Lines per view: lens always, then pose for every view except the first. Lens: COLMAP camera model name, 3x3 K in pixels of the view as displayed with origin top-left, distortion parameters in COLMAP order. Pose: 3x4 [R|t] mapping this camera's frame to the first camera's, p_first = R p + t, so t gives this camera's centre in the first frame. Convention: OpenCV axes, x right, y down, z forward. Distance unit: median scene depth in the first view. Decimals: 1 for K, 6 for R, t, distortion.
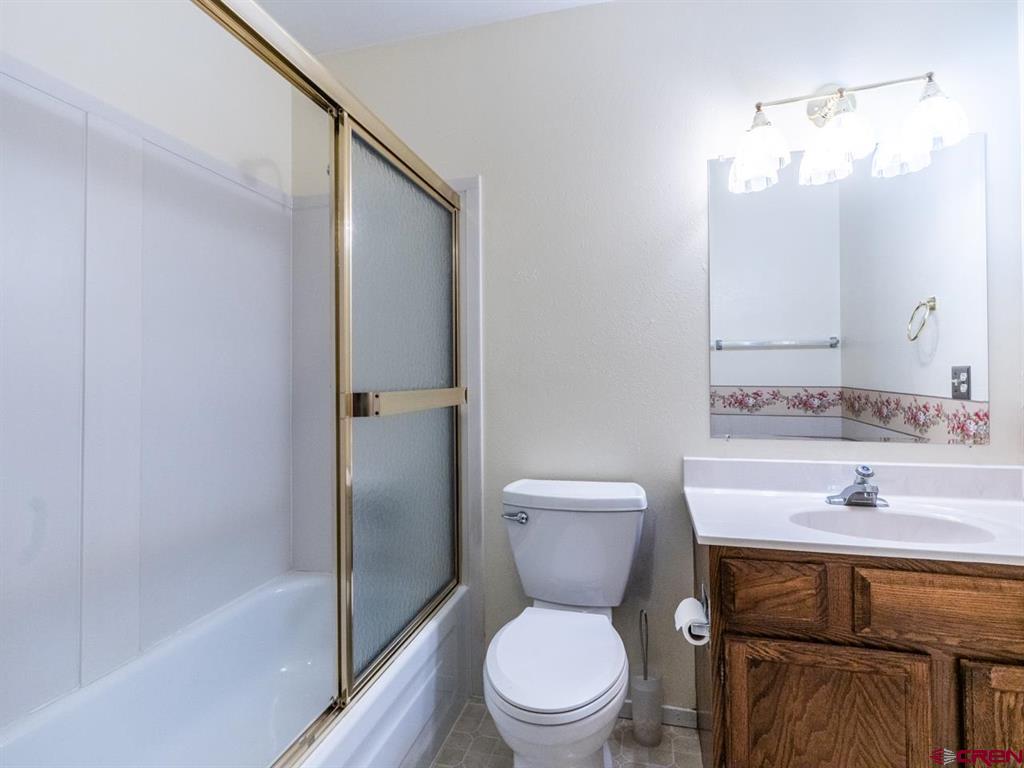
lens RADIAL K [[531.9, 0, 511.3], [0, 531.9, 371.9], [0, 0, 1]] dist [0.001005, 0.001029]
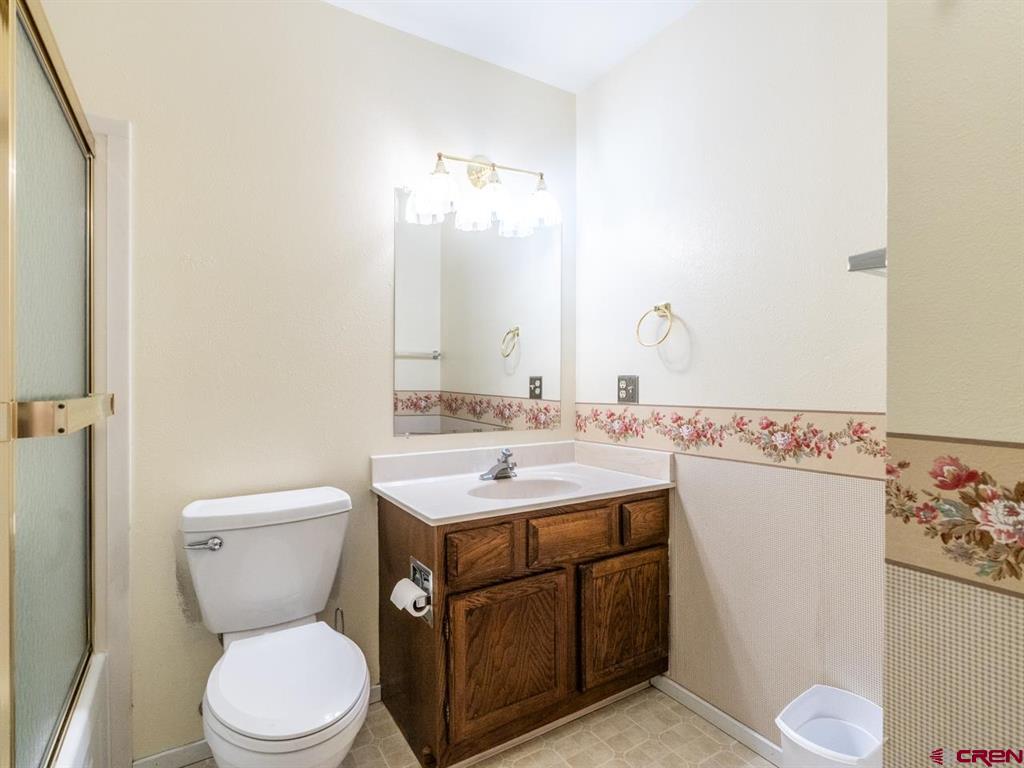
lens RADIAL K [[517.0, 0, 512.0], [0, 517.0, 384.0], [0, 0, 1]] dist [0.001029, 0.000477]
pose [[0.689138, 0.004721, 0.724614, -0.292941], [-0.013870, 0.999882, 0.006677, 0.002650], [-0.724497, -0.014652, 0.689122, 0.085713]]
